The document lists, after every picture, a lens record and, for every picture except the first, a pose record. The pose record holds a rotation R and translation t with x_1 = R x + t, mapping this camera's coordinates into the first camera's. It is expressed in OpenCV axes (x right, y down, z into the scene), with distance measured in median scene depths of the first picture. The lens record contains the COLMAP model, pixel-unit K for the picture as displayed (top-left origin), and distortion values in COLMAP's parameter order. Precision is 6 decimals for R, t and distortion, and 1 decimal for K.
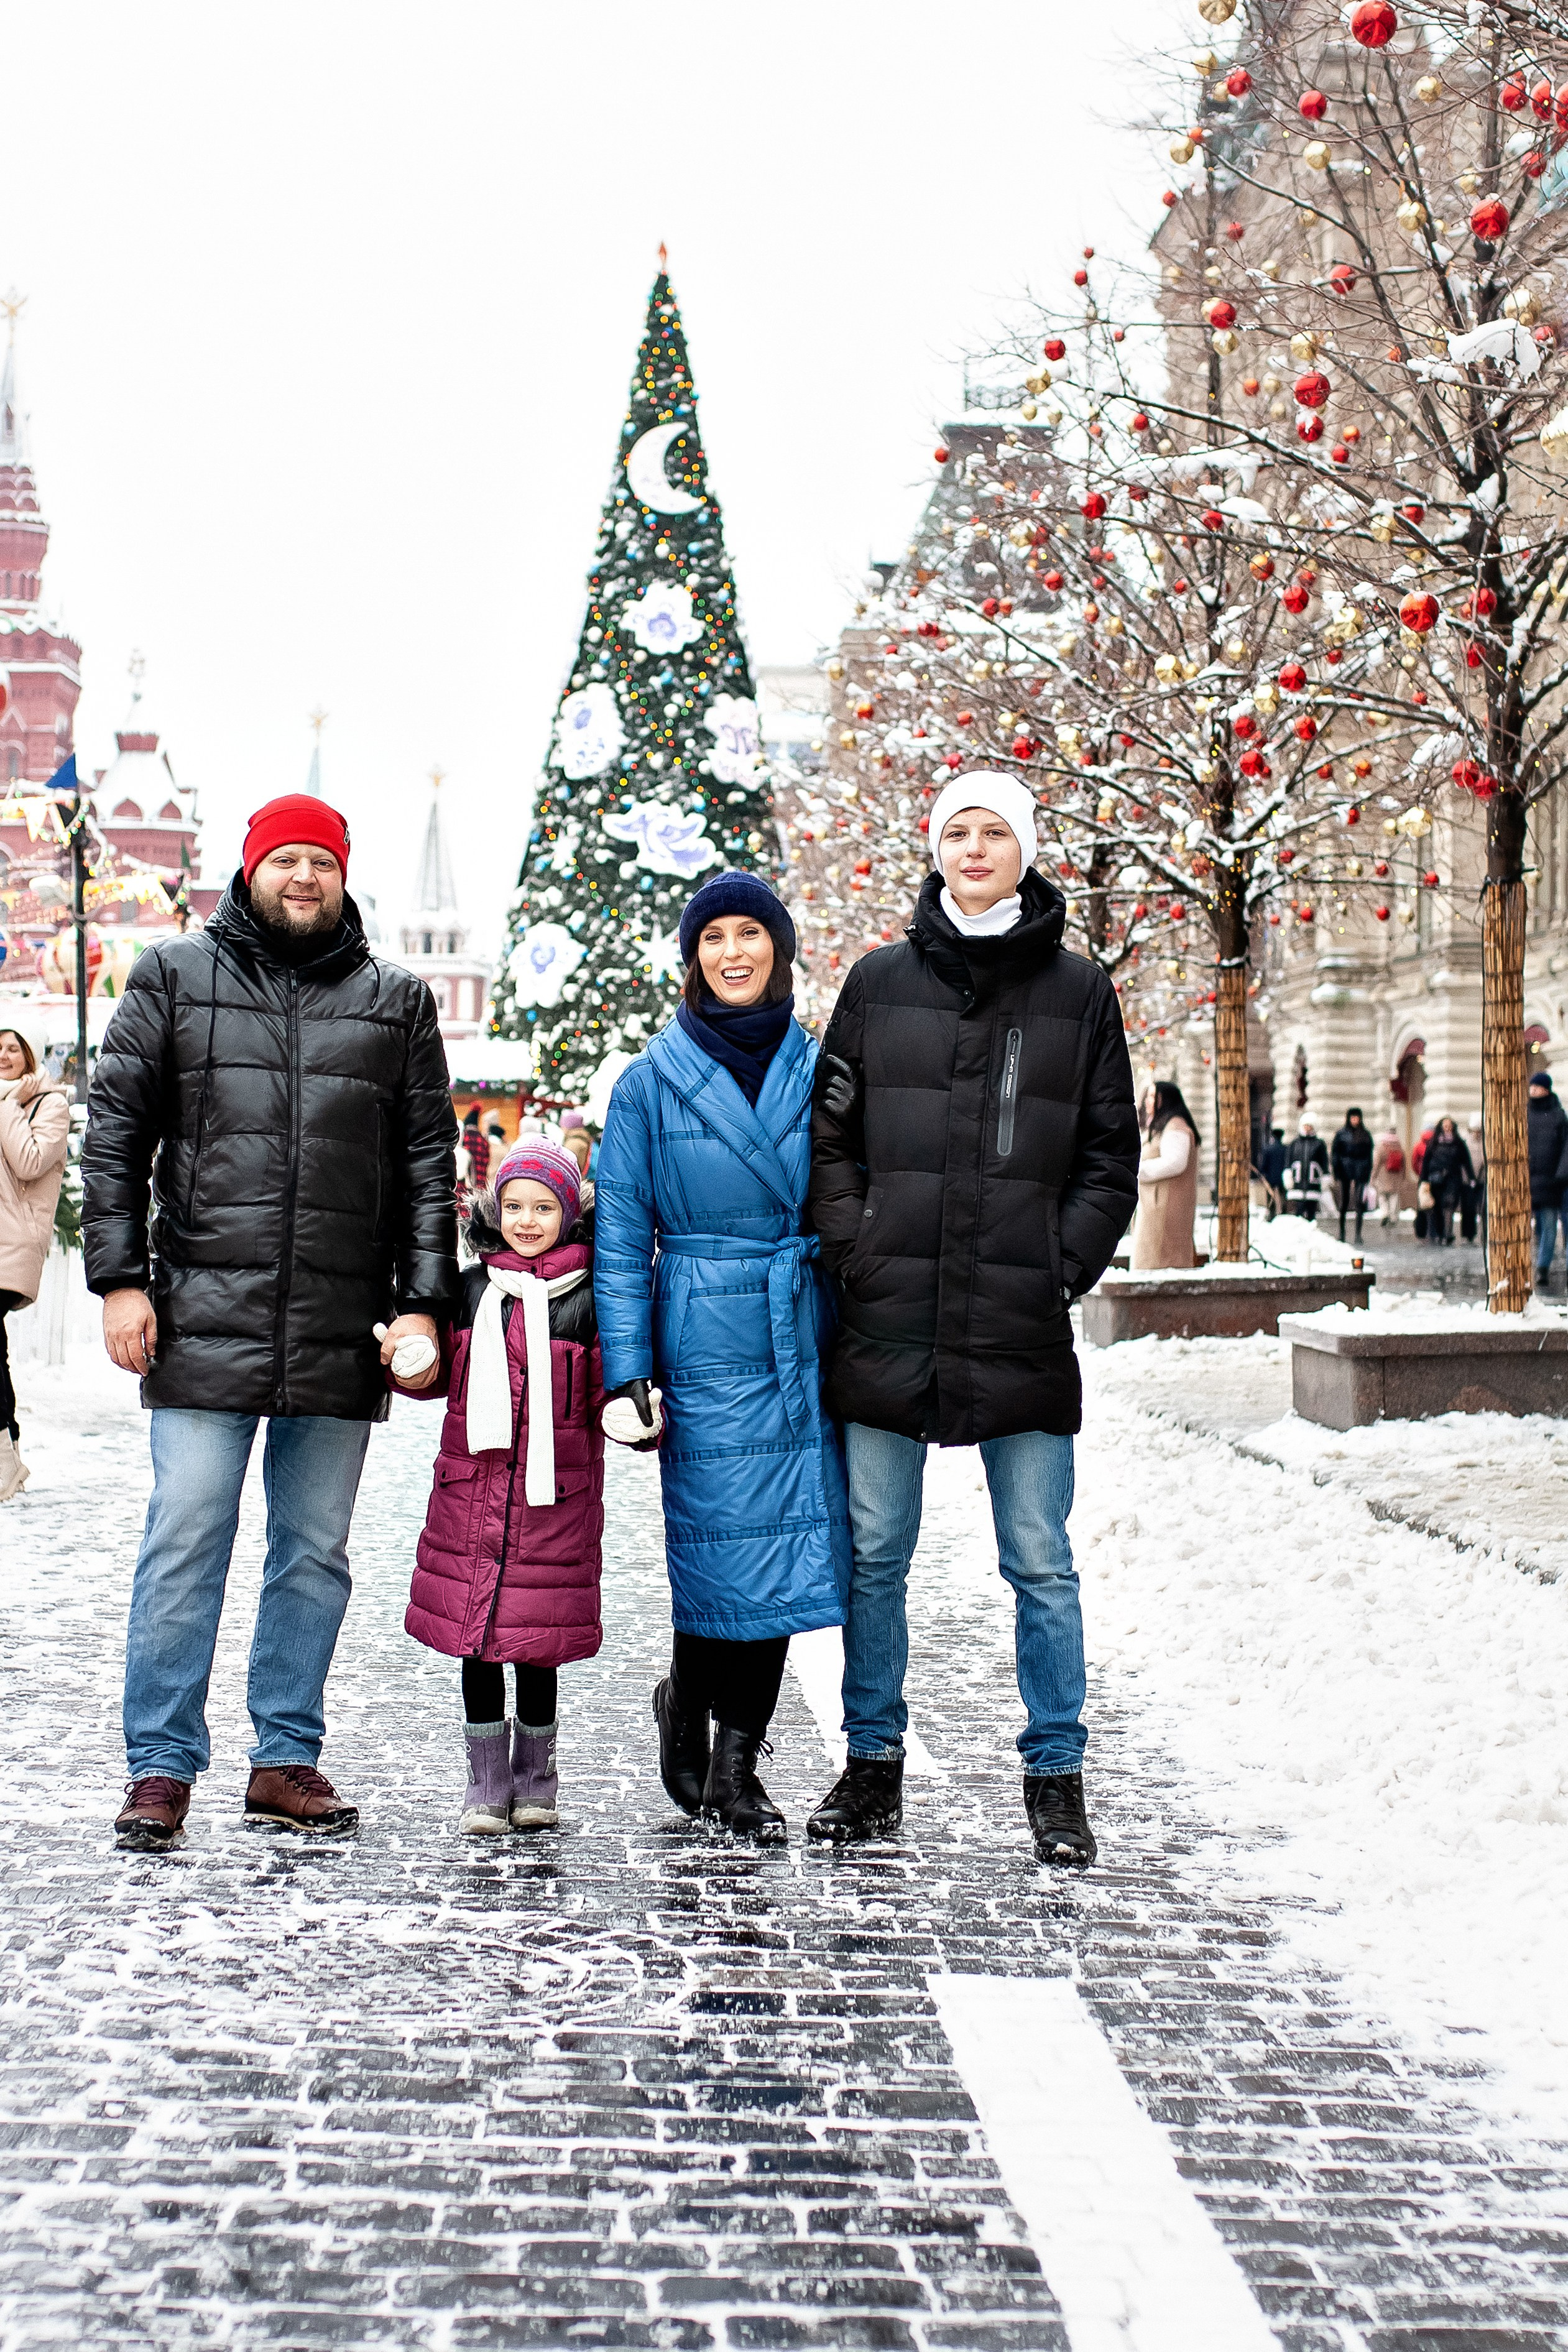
lens RADIAL K [[3785.6, 0, 698.7], [0, 3785.6, 1179.8], [0, 0, 1]] dist [-0.001963, 0.007155]
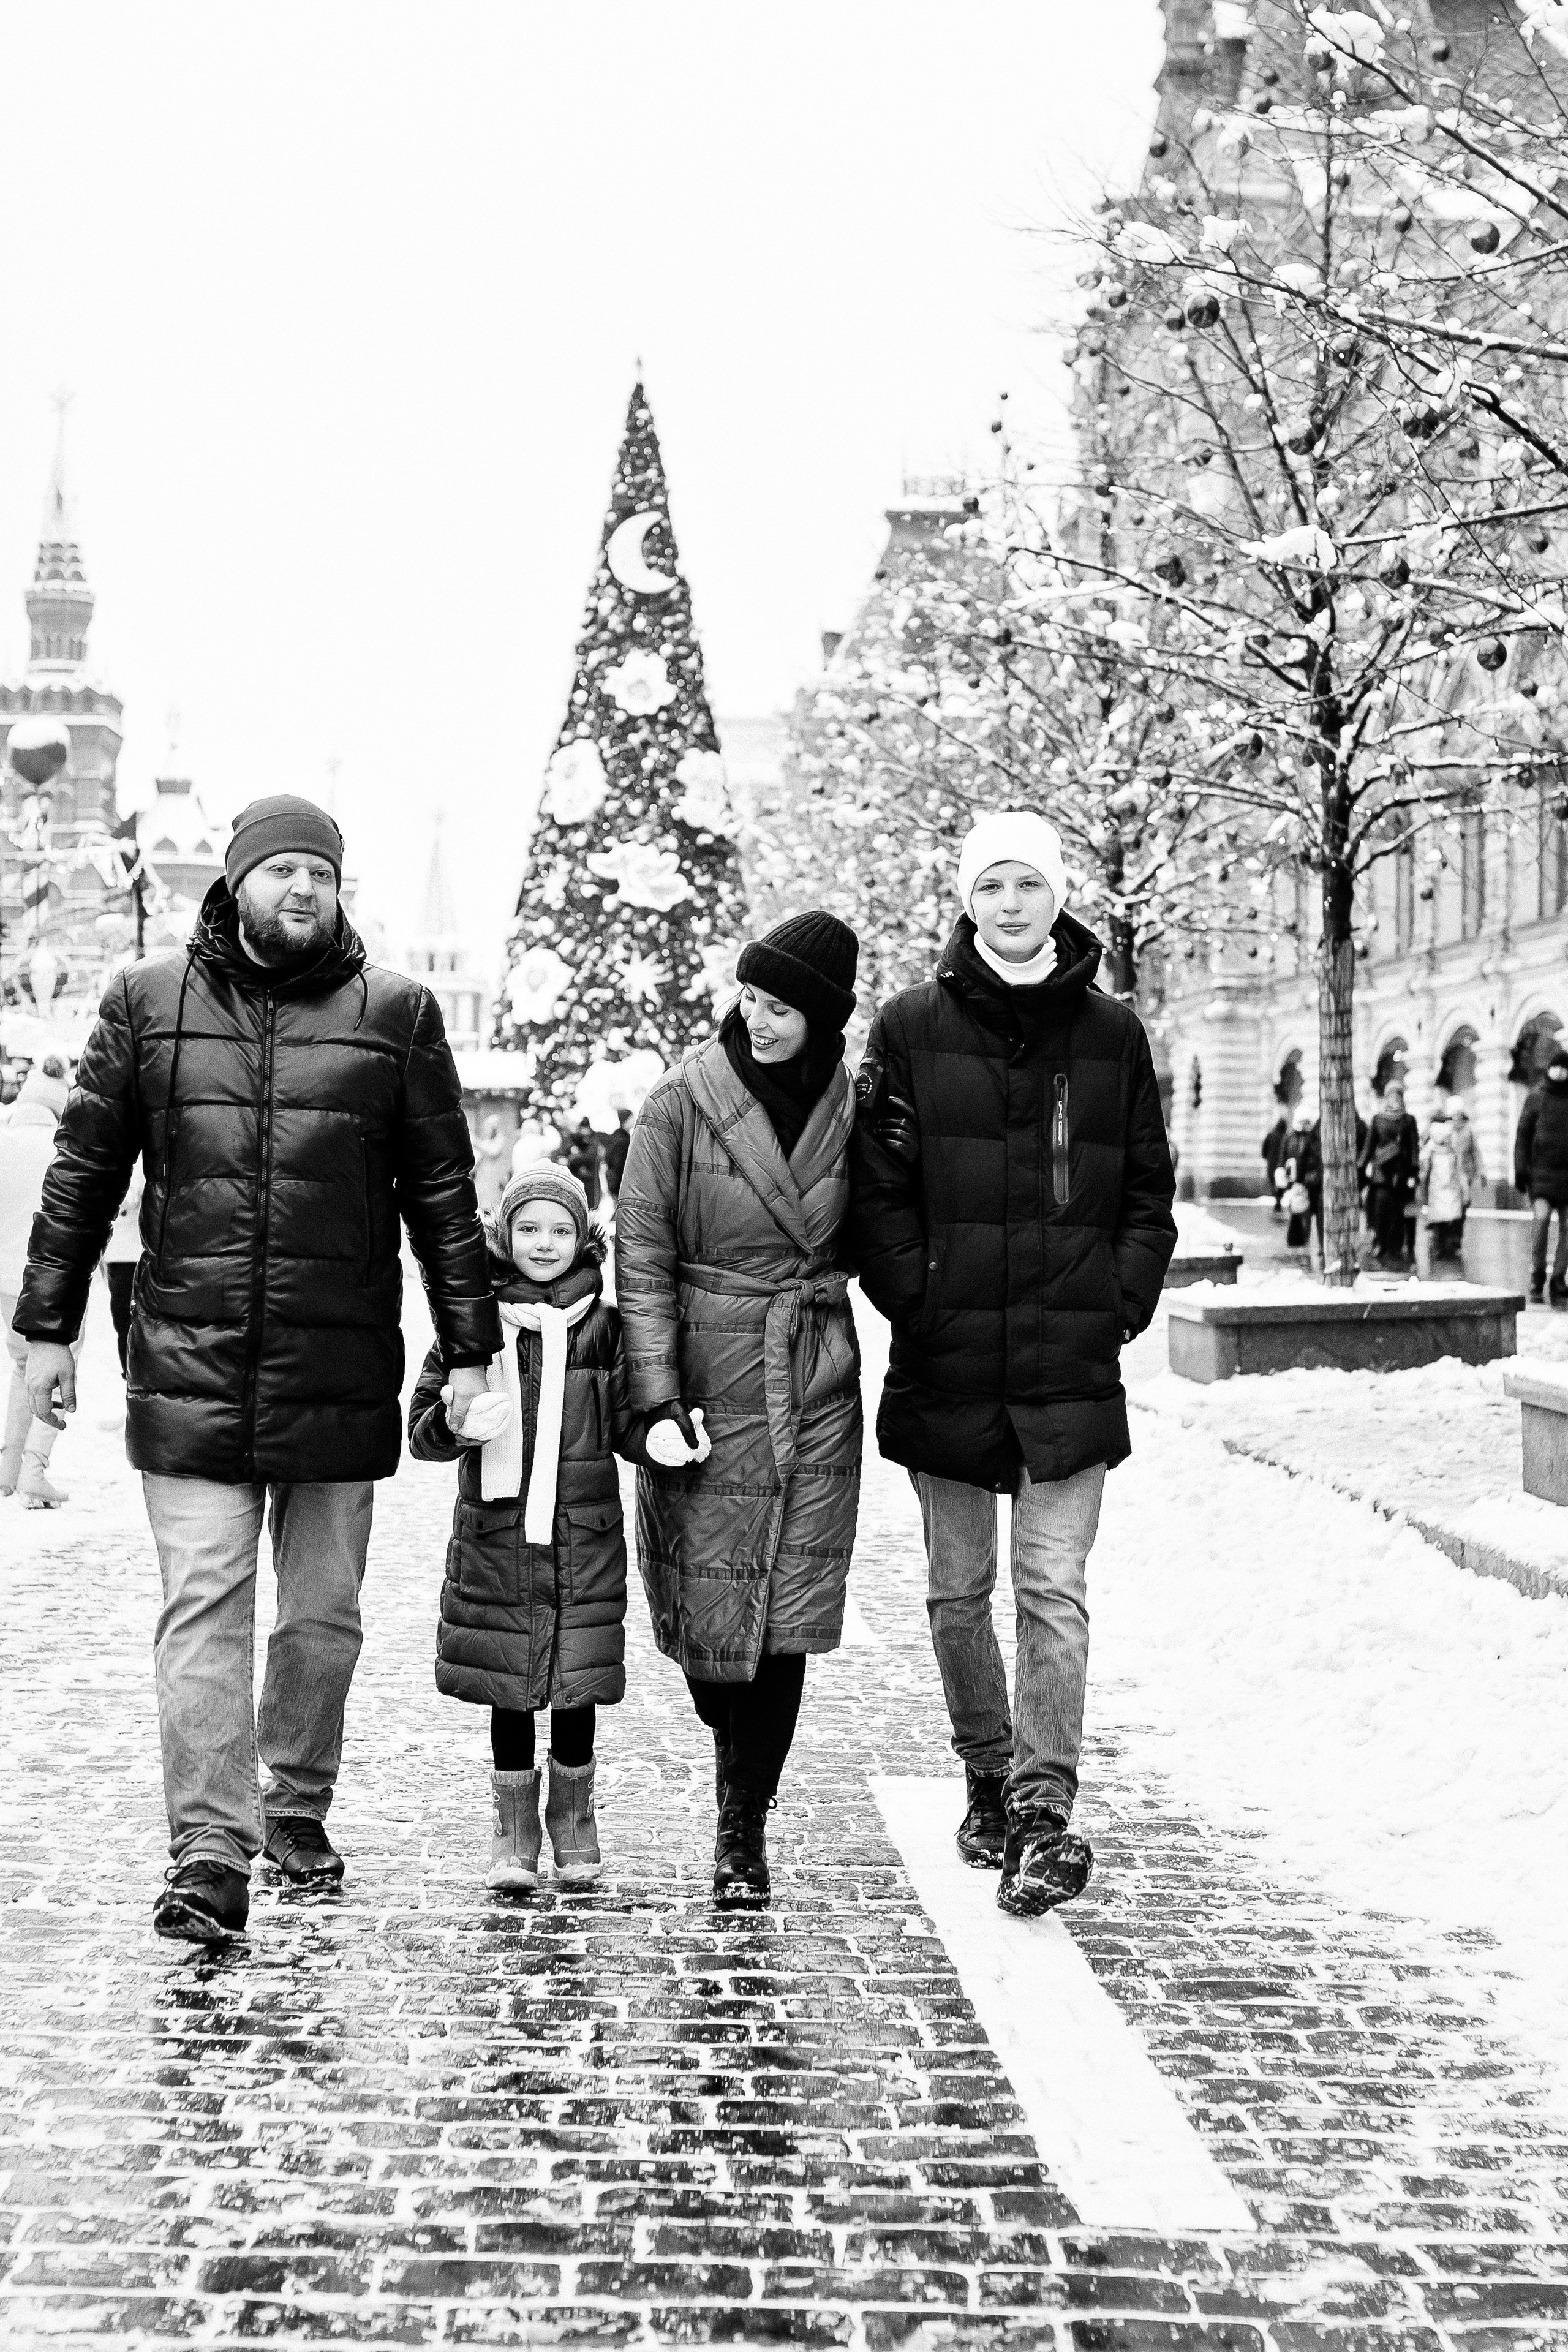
lens RADIAL K [[3855.9, 0, 784.0], [0, 3855.9, 1176.0], [0, 0, 1]] dist [-0.030228, -0.032525]
pose [[0.999357, -0.003895, 0.035639, -0.008153], [0.003633, 0.999966, 0.007411, -0.007702], [-0.035666, -0.007277, 0.999337, -0.169194]]
